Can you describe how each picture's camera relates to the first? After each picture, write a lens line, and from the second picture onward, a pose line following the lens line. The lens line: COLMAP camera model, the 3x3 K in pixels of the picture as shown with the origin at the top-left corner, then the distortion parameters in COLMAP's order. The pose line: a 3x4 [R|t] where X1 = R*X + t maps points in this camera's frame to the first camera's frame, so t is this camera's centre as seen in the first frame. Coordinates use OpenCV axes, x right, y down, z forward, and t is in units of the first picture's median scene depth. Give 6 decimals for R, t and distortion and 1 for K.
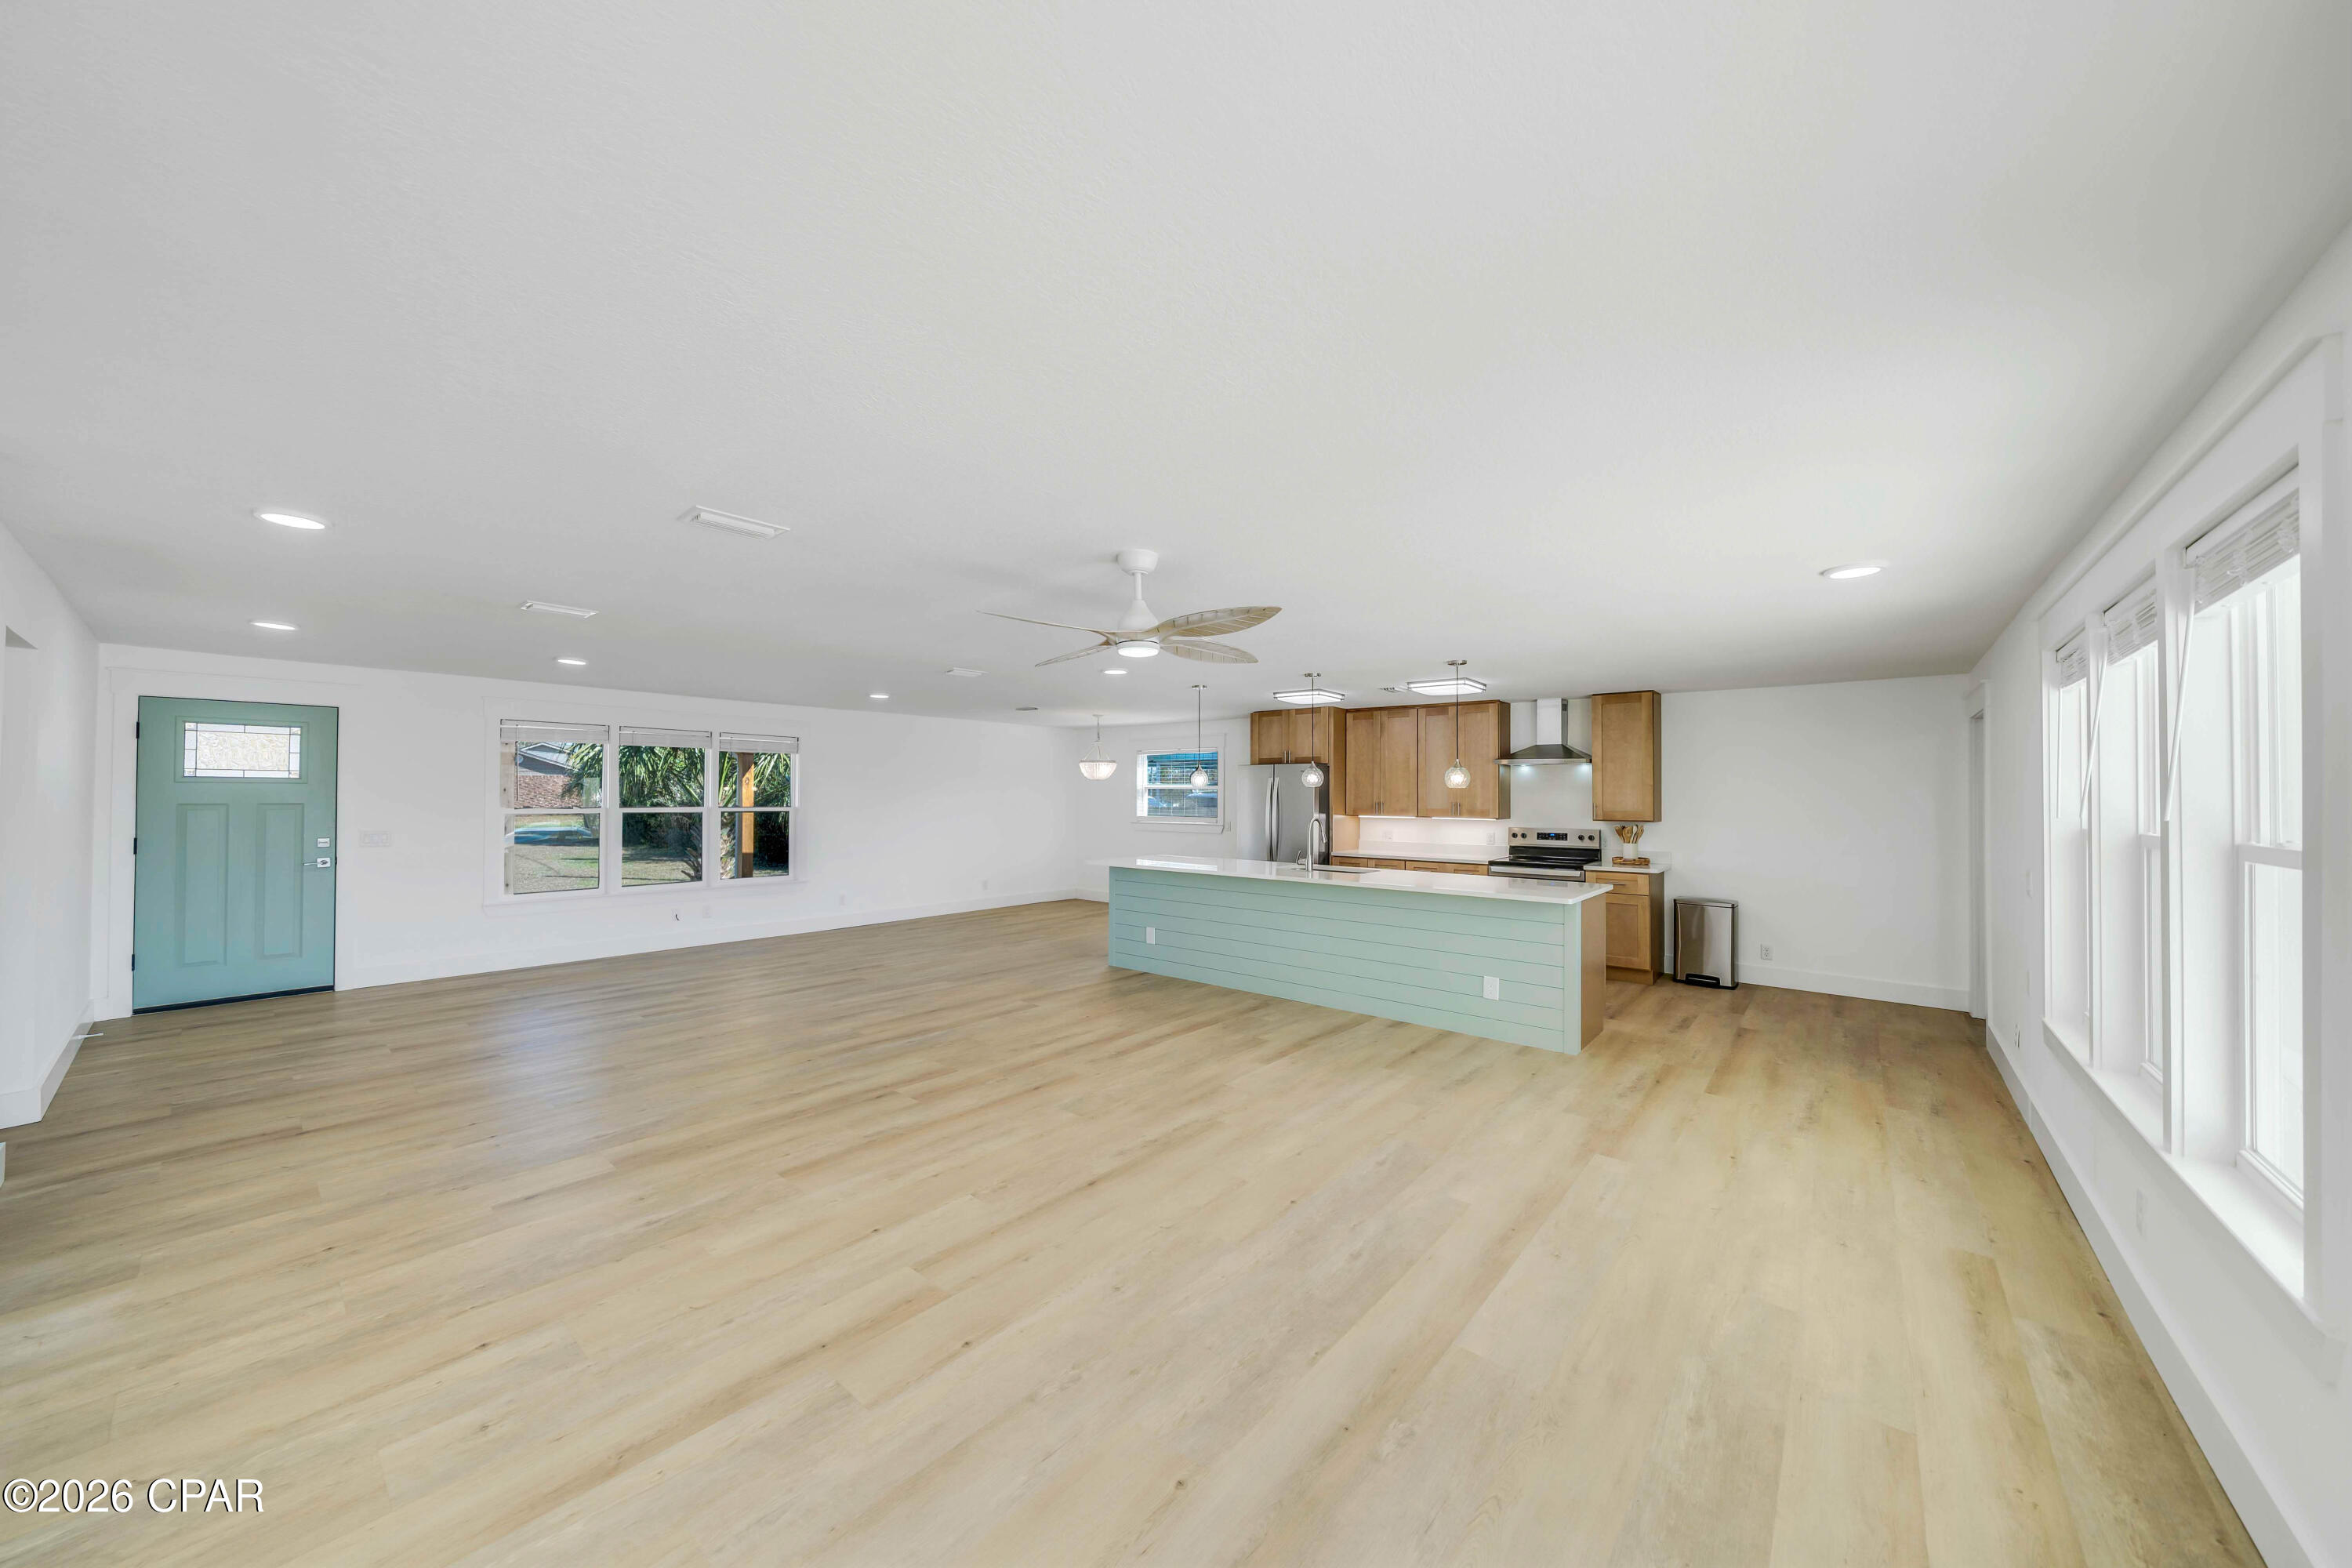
lens RADIAL K [[821.2, 0, 1159.9], [0, 821.2, 784.5], [0, 0, 1]] dist [-0.001929, -0.000146]
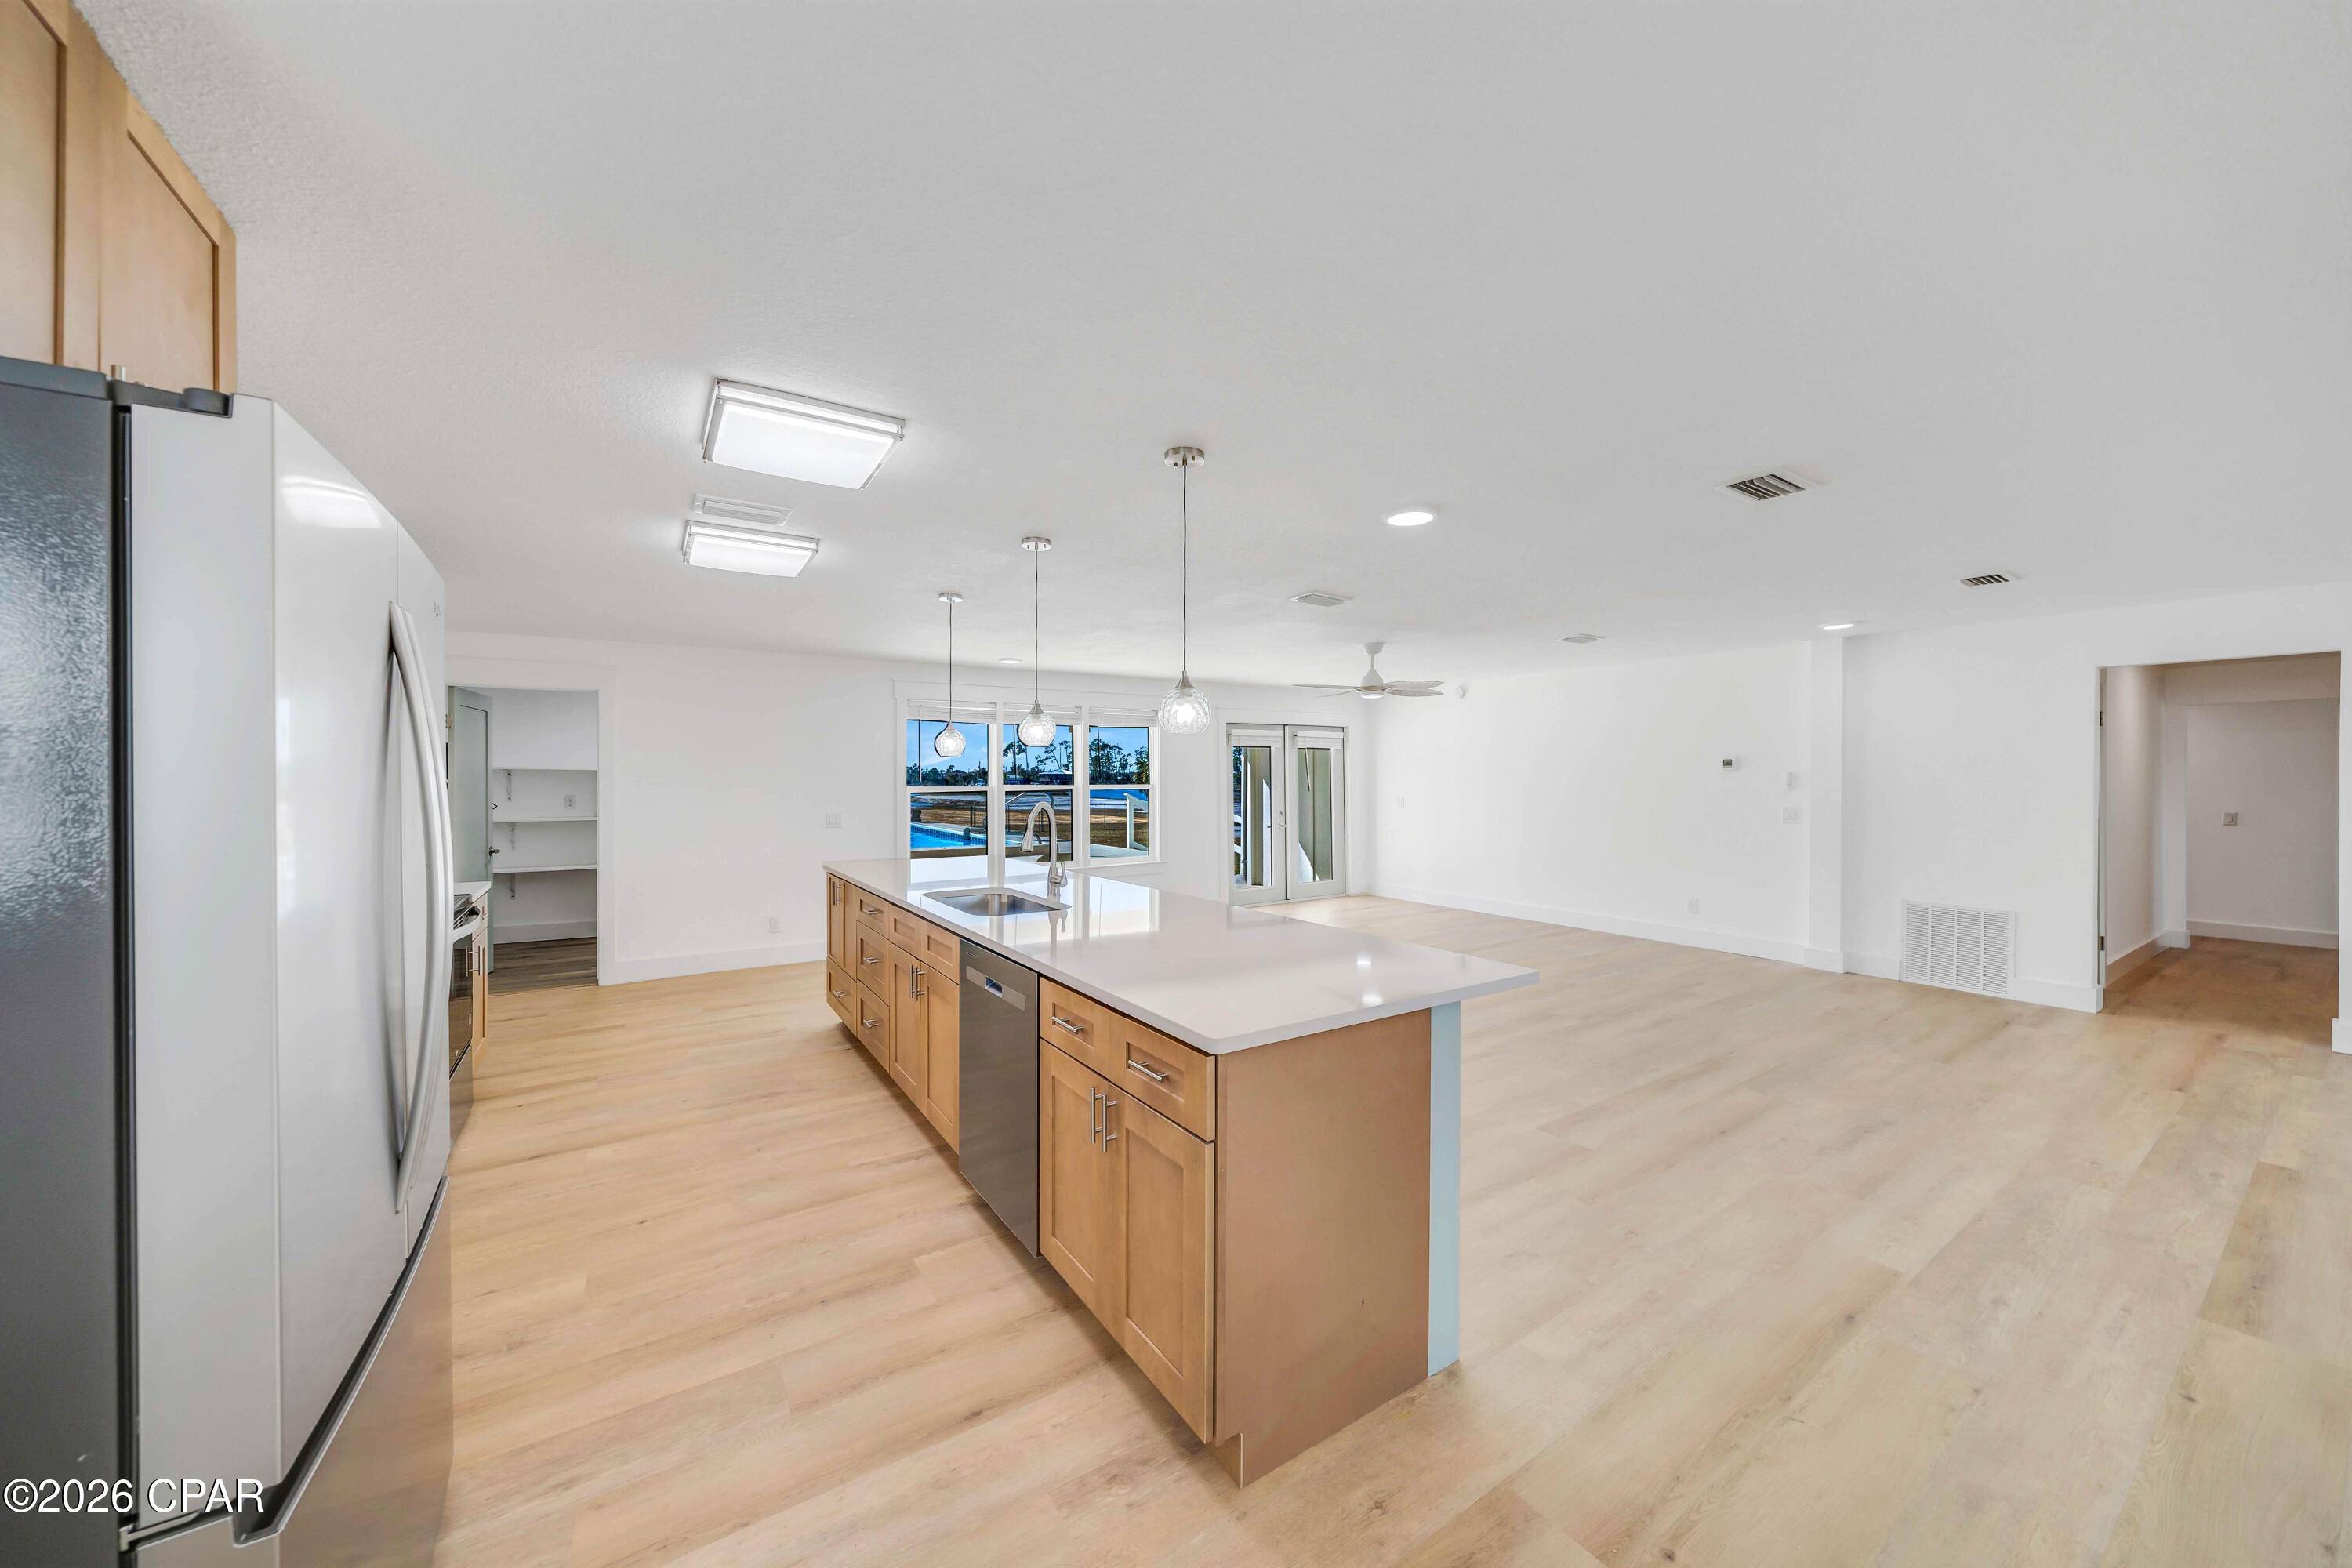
lens RADIAL K [[810.3, 0, 1168.5], [0, 810.3, 779.8], [0, 0, 1]] dist [-0.000953, -0.000106]
pose [[-0.960438, -0.006263, 0.278423, -0.041734], [-0.009825, 0.999887, -0.011399, 0.025822], [-0.278321, -0.013684, -0.960391, 1.276547]]
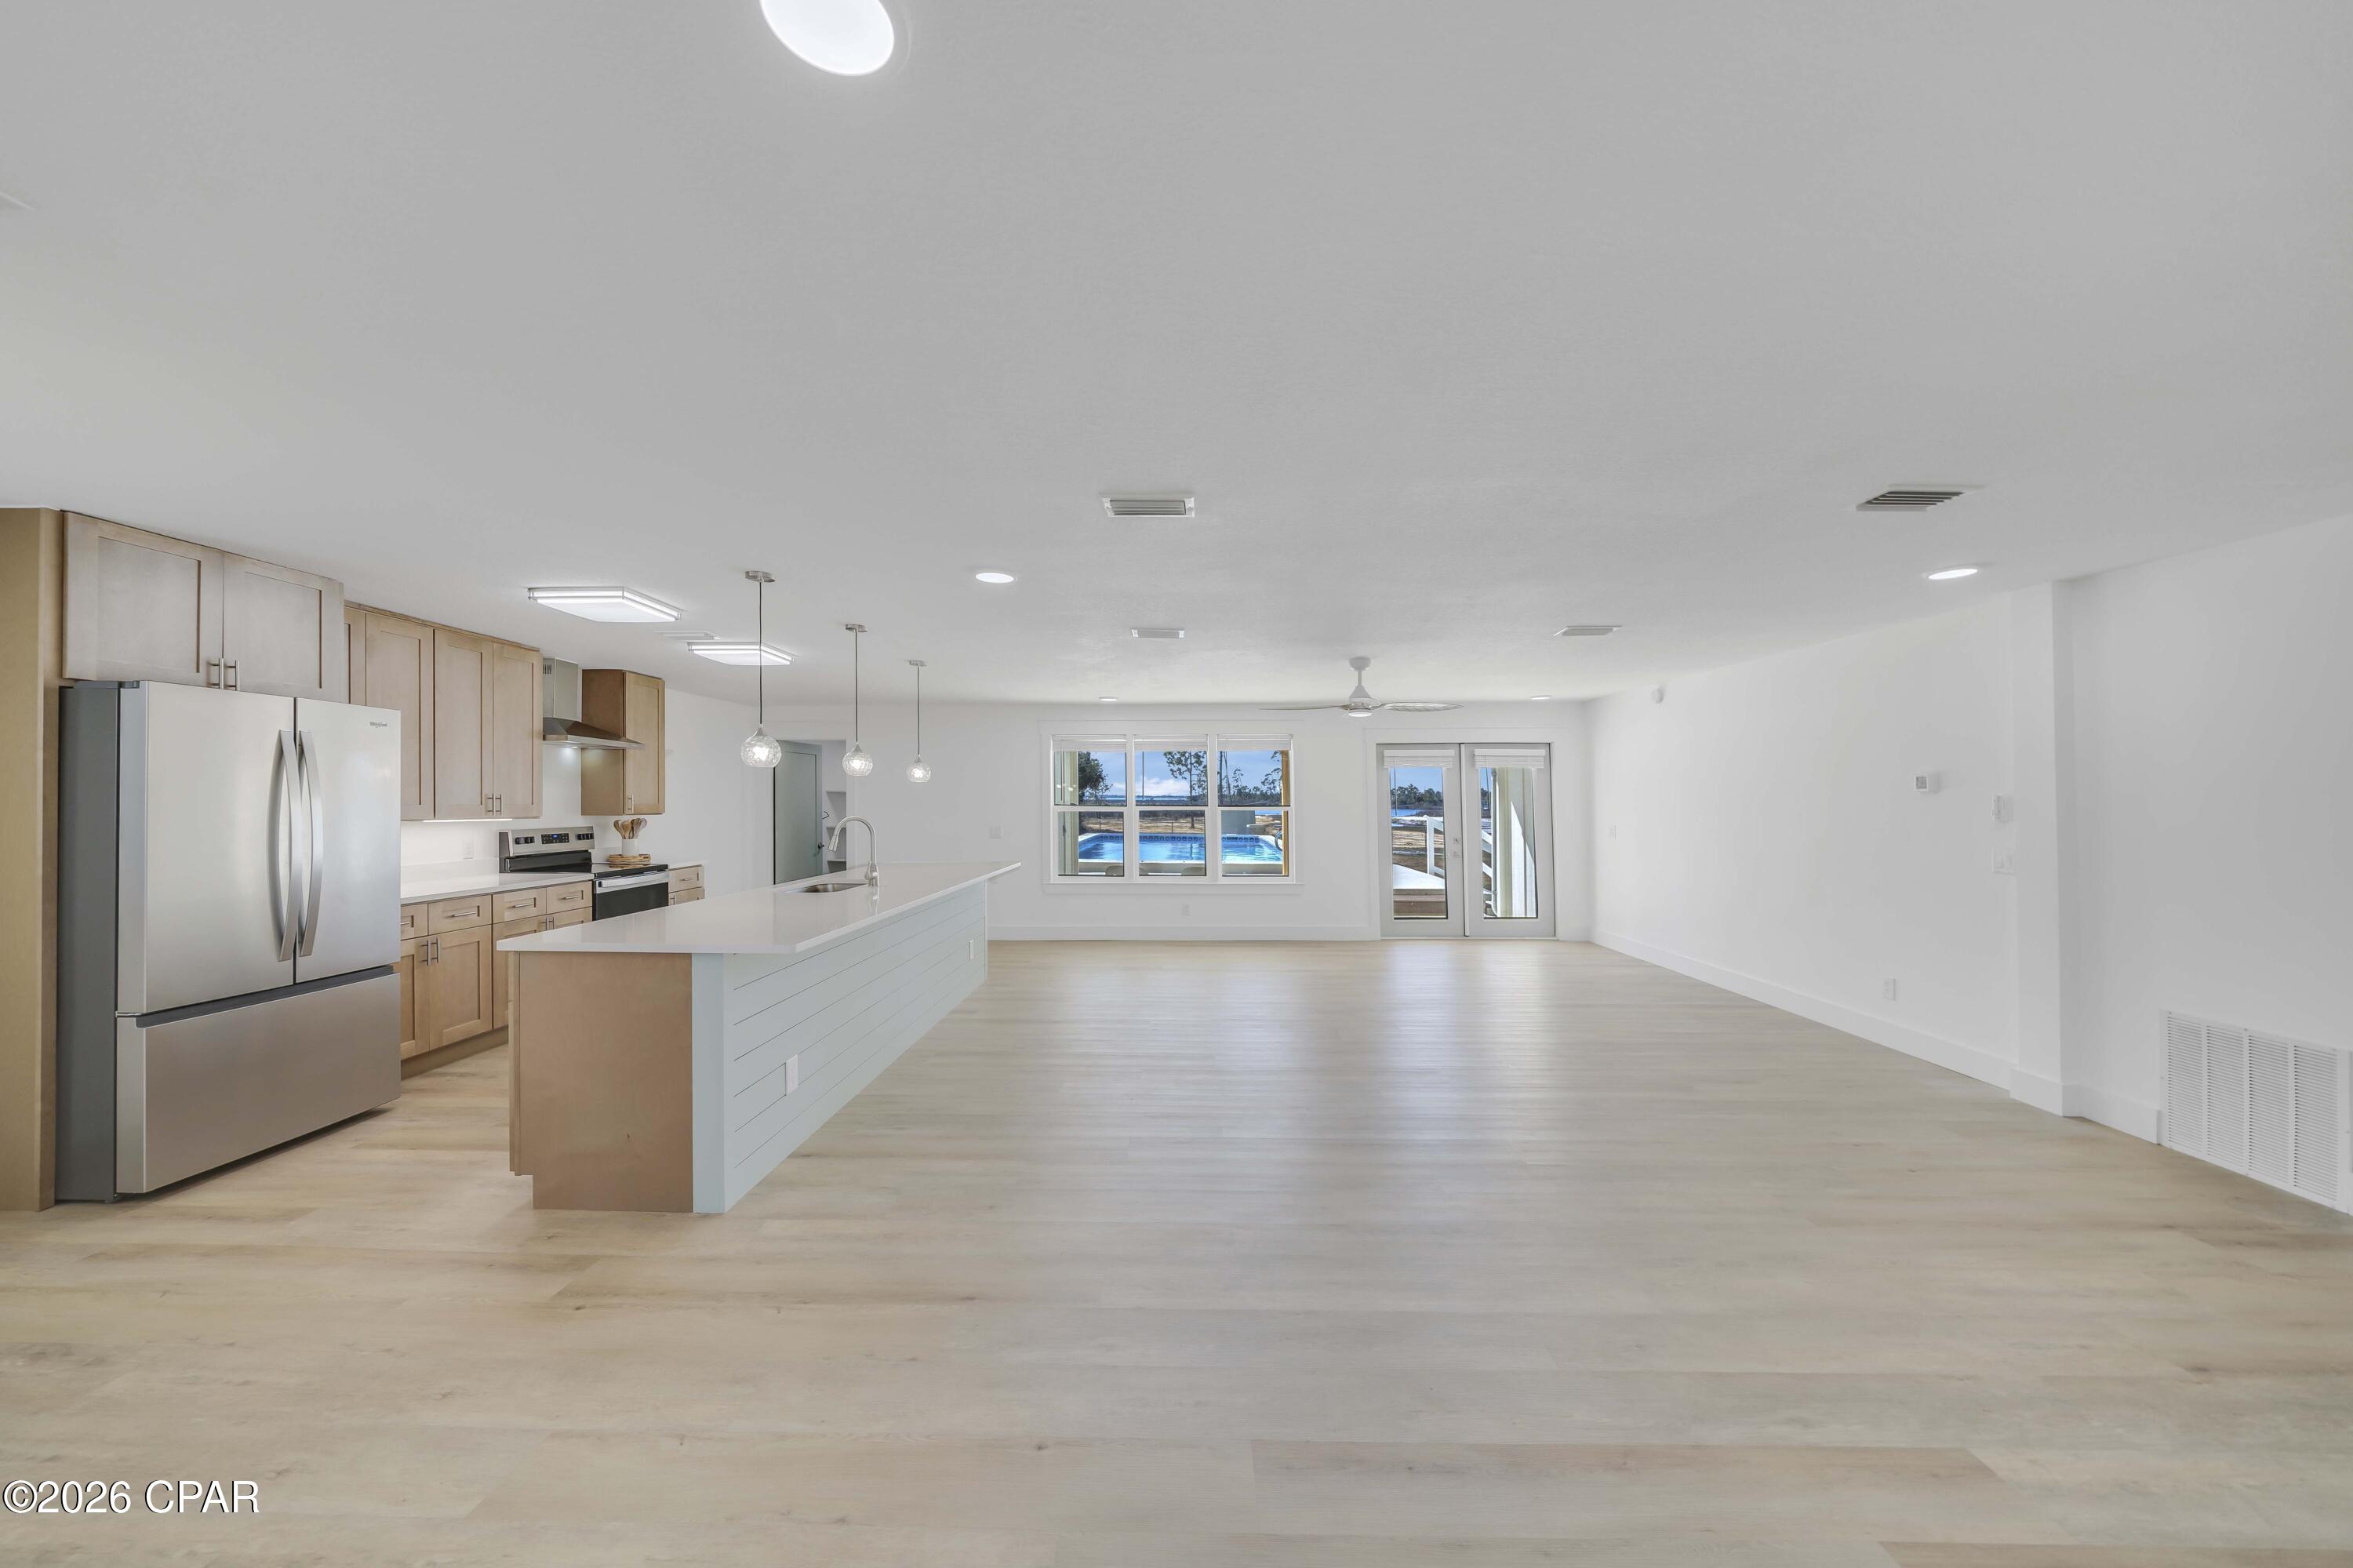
lens RADIAL K [[811.3, 0, 1175.9], [0, 811.3, 797.6], [0, 0, 1]] dist [-0.001512, -0.000352]
pose [[-0.642417, -0.008047, 0.766313, -0.491161], [-0.021437, 0.999742, -0.007473, 0.018662], [-0.766056, -0.021228, -0.642424, 1.071763]]
